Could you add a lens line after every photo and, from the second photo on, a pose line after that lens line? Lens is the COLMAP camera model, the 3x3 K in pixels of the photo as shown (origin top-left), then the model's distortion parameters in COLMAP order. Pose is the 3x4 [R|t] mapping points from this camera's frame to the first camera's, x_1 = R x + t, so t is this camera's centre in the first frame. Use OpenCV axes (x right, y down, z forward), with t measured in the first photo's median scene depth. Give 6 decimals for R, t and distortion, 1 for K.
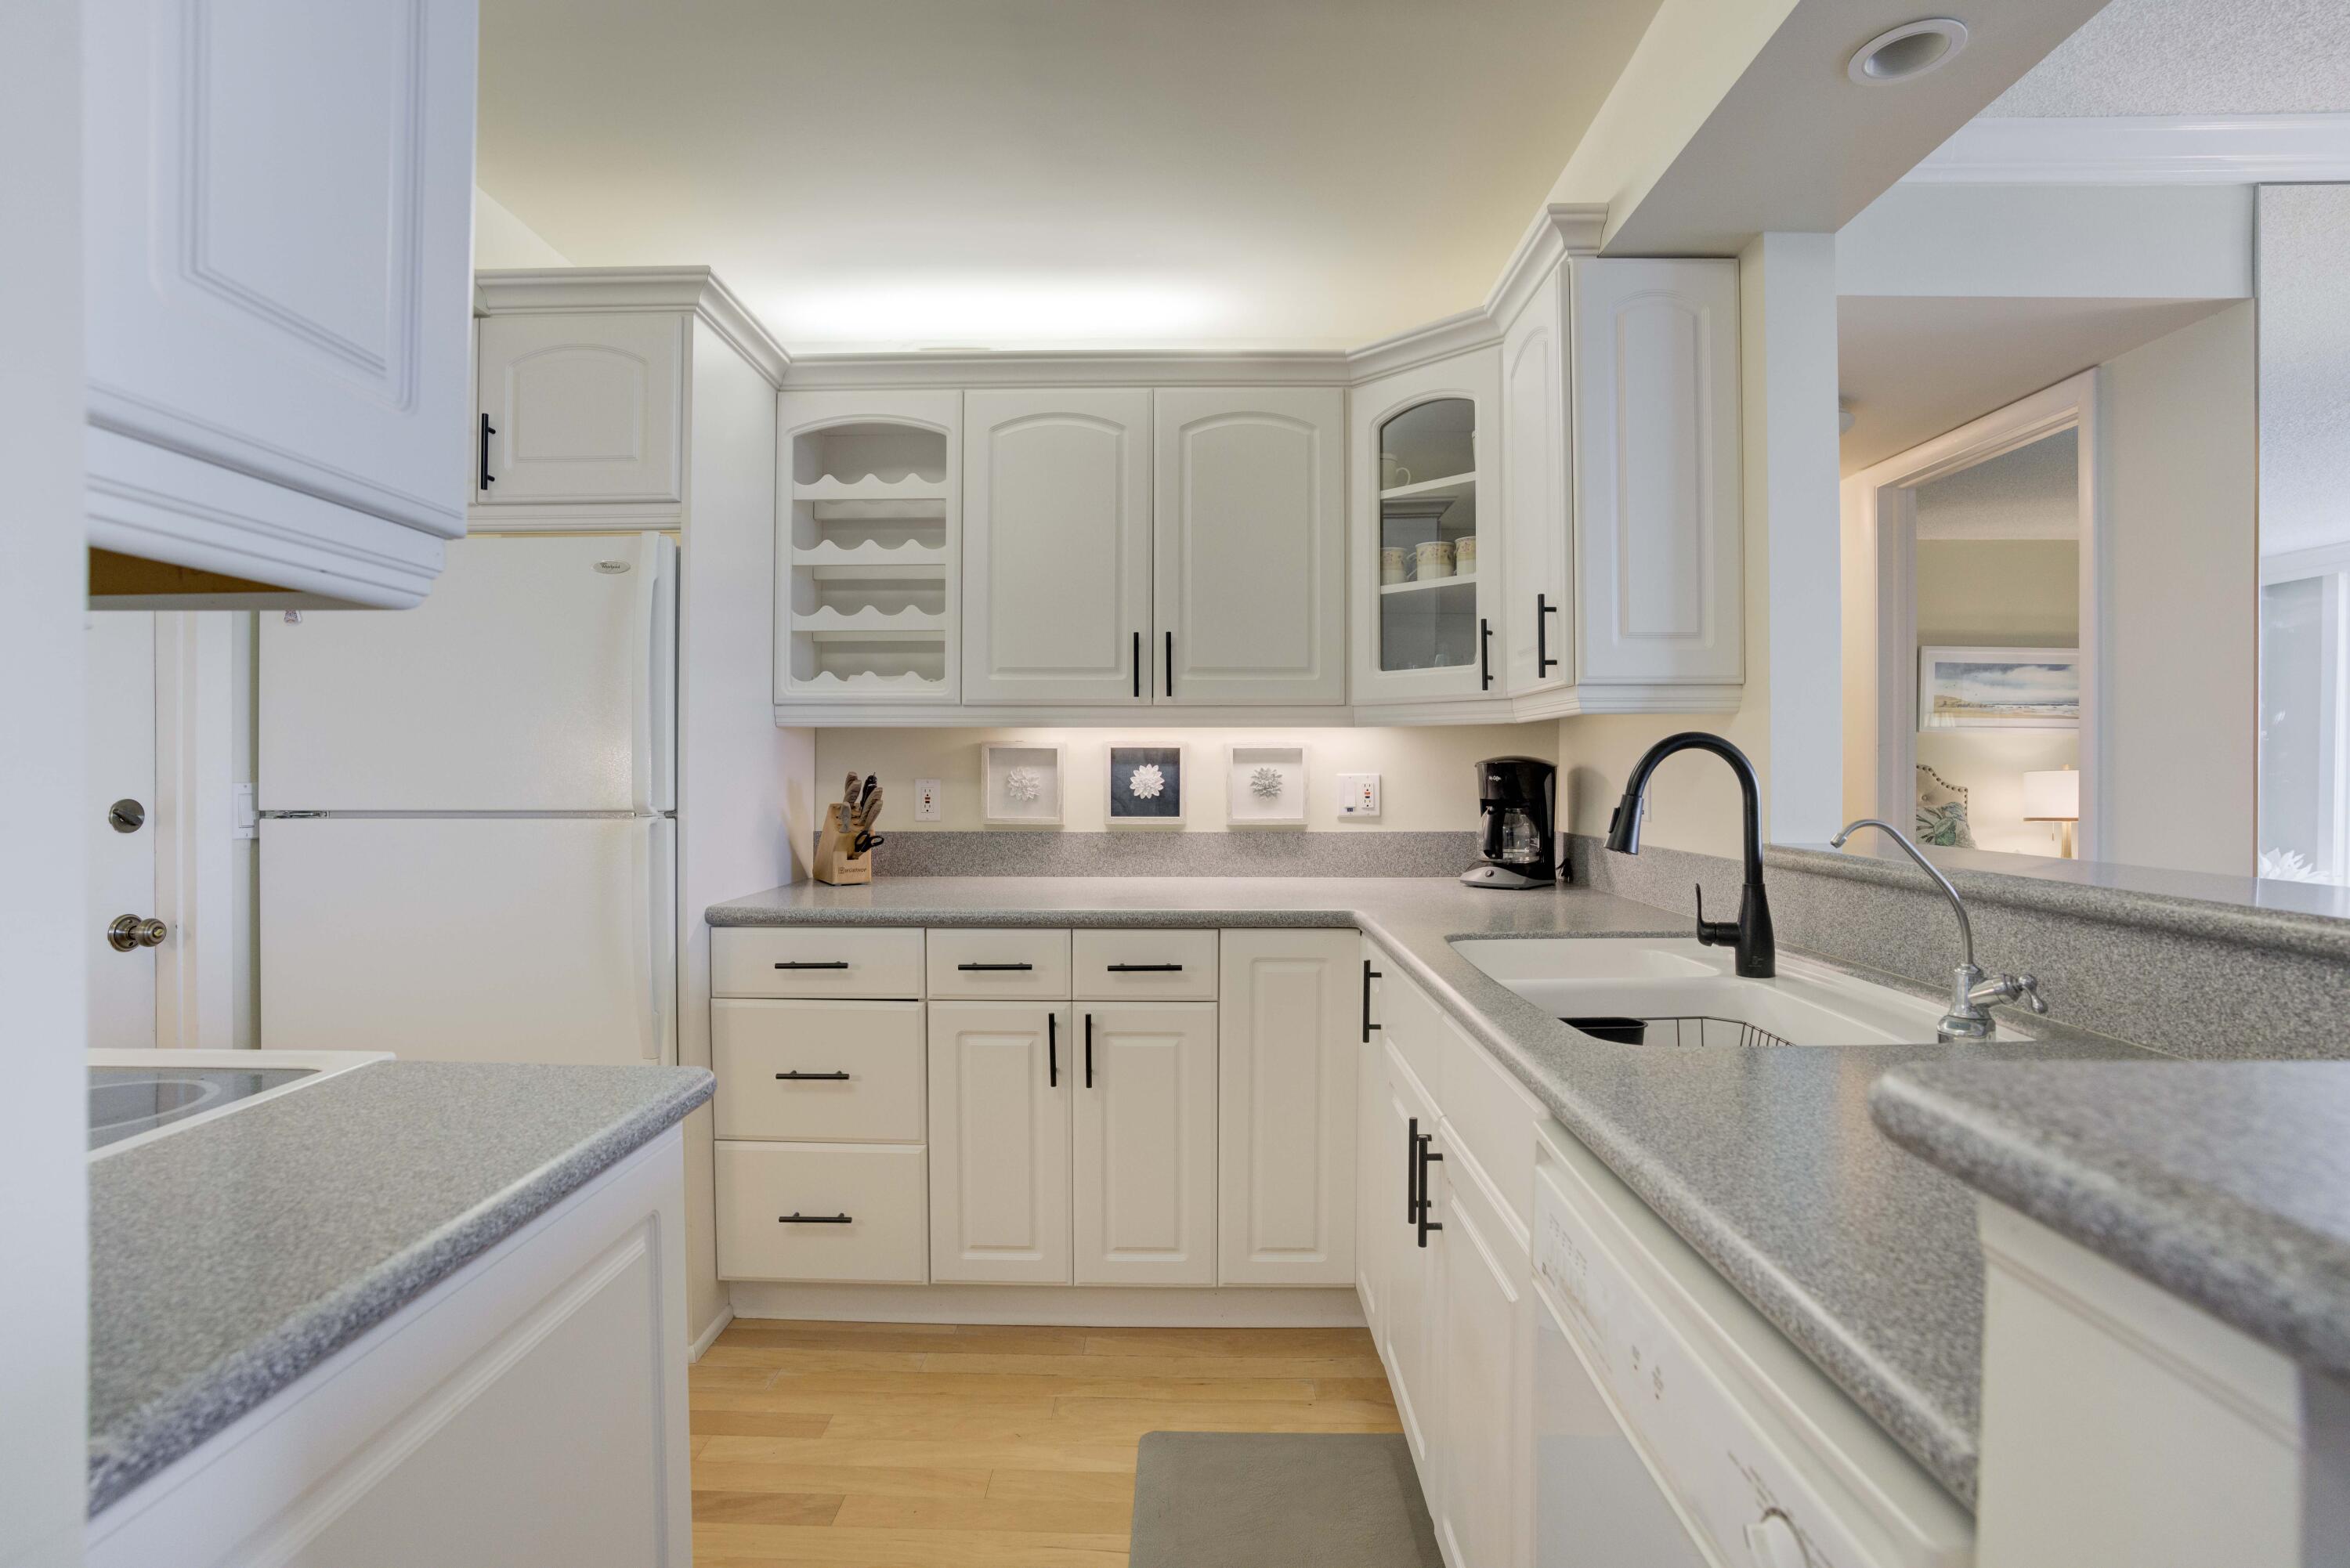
lens RADIAL K [[1116.9, 0, 1172.2], [0, 1116.9, 773.9], [0, 0, 1]] dist [-0.061308, 0.025799]
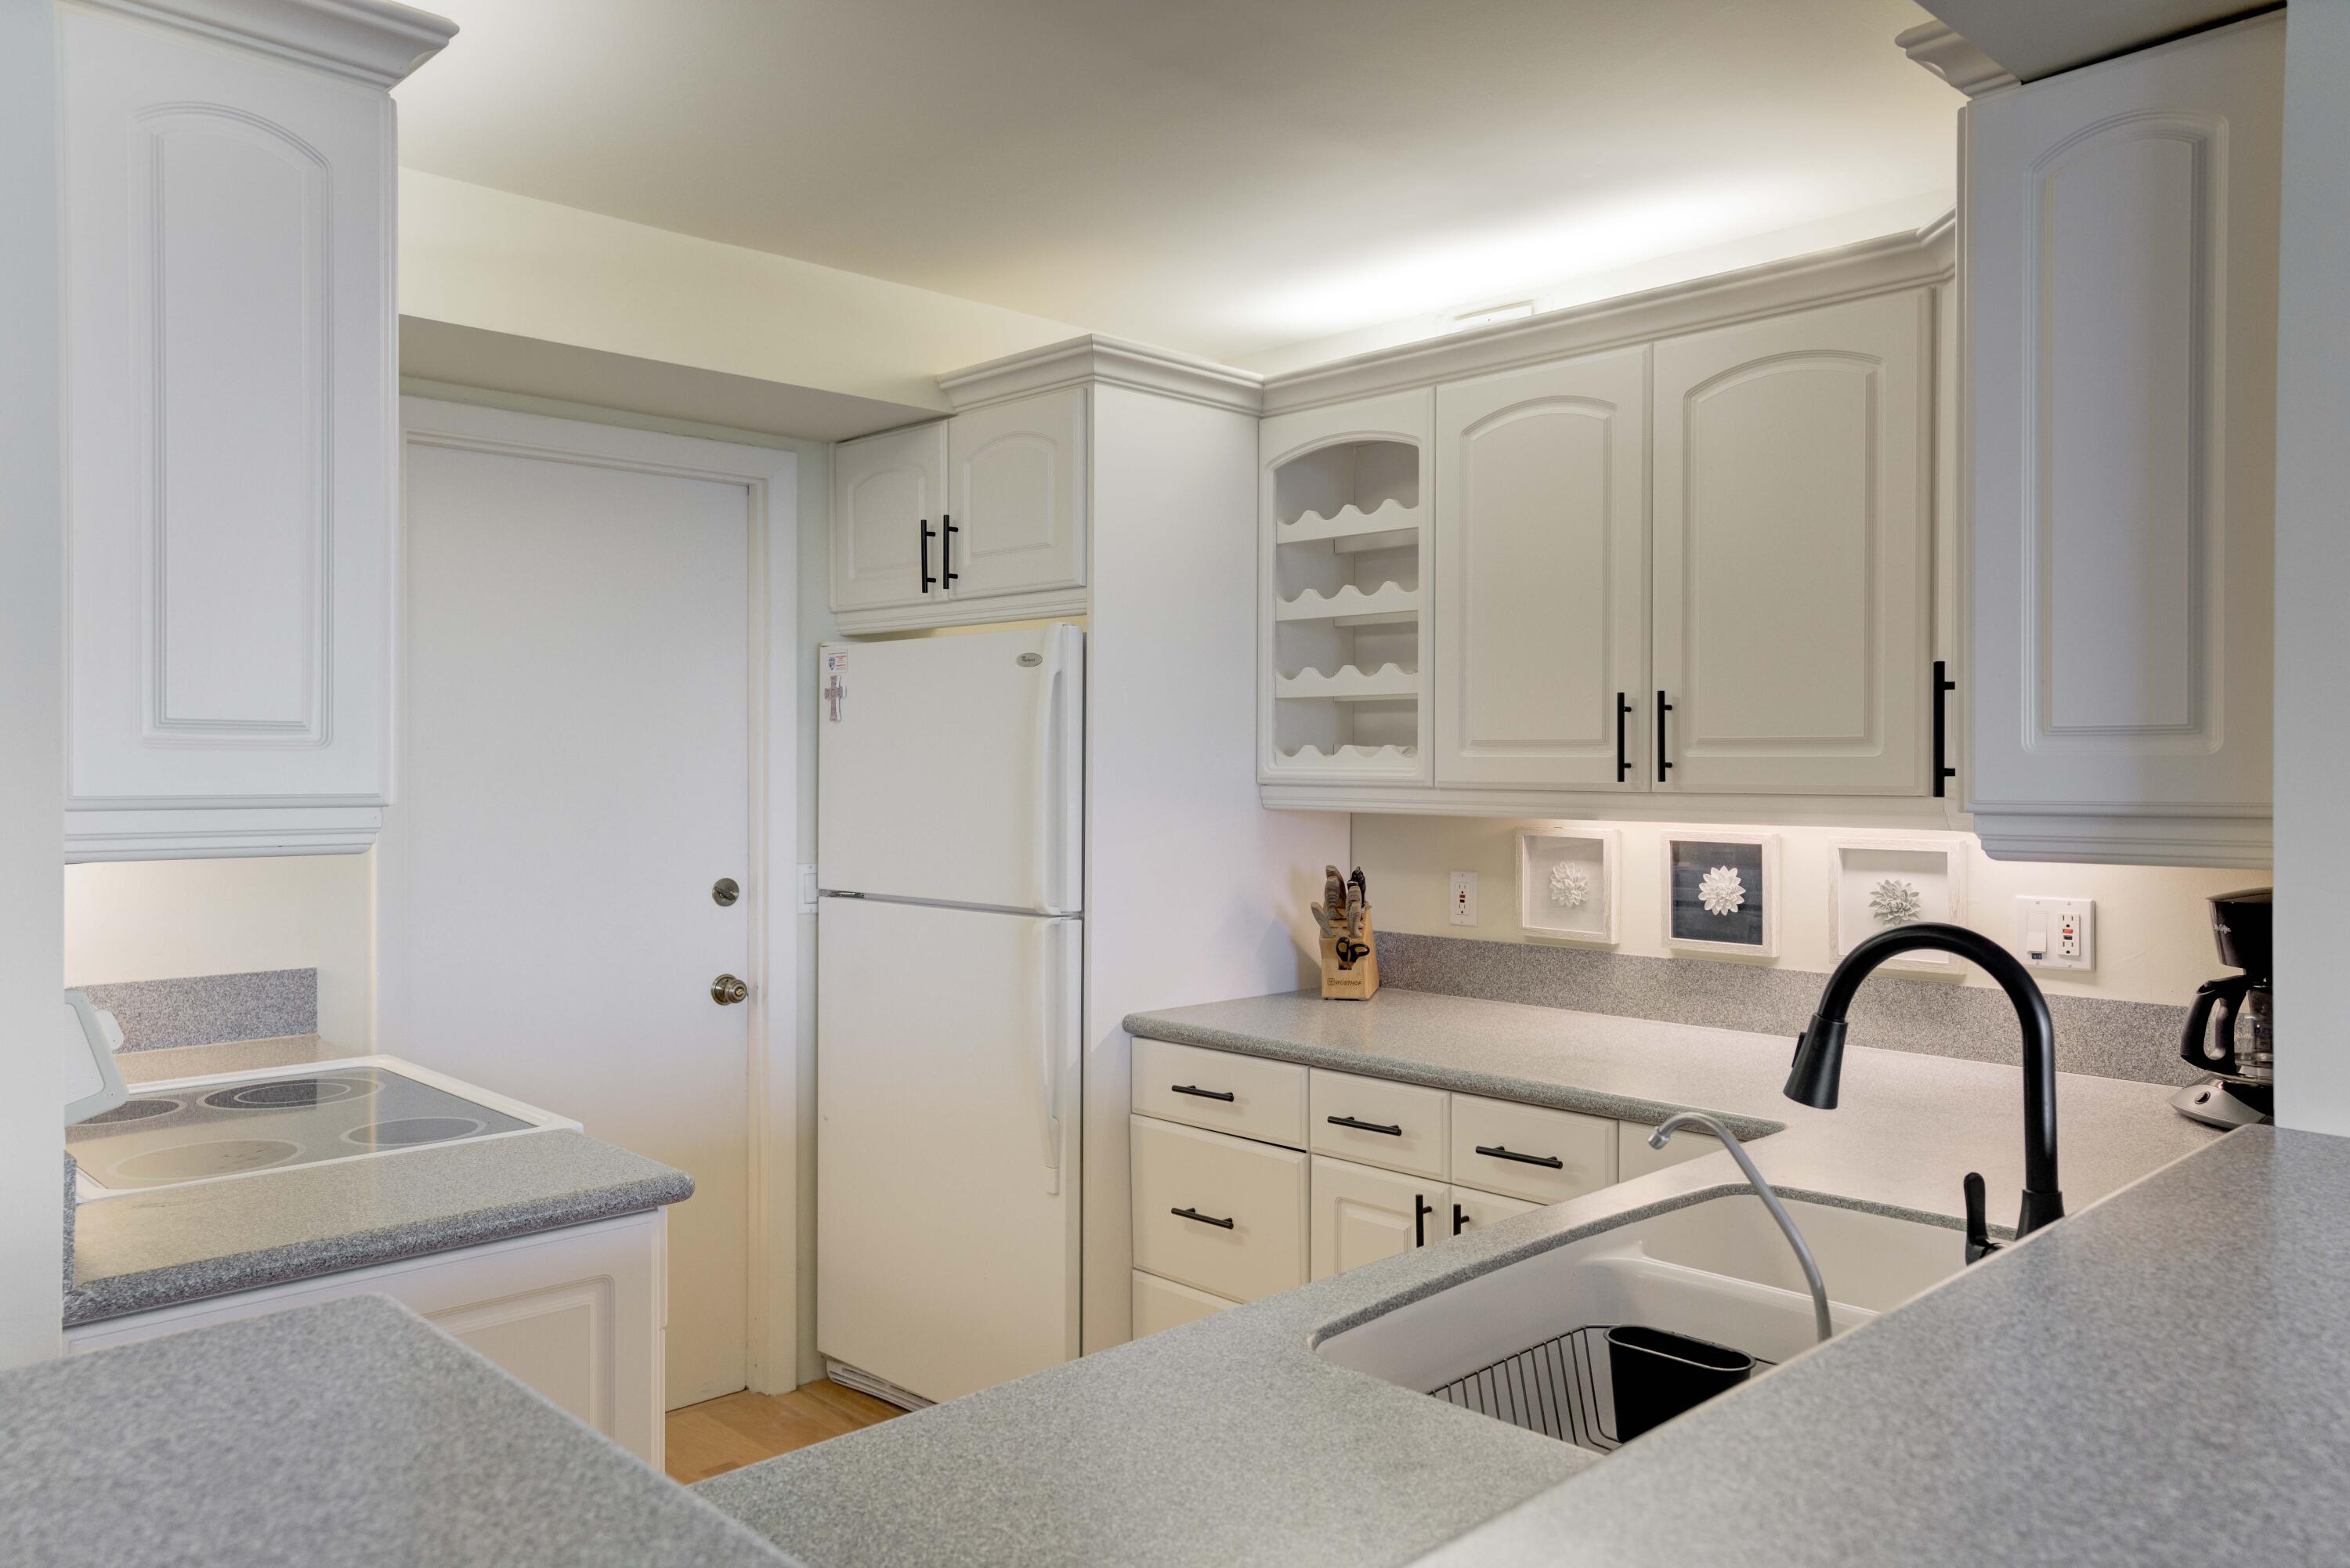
lens RADIAL K [[1664.9, 0, 1175.0], [0, 1664.9, 784.0], [0, 0, 1]] dist [0.027403, 0.001908]
pose [[0.712017, 0.009296, -0.702101, 0.507316], [-0.003218, 0.999945, 0.009976, -0.075207], [0.702155, -0.004844, 0.712008, 0.027043]]
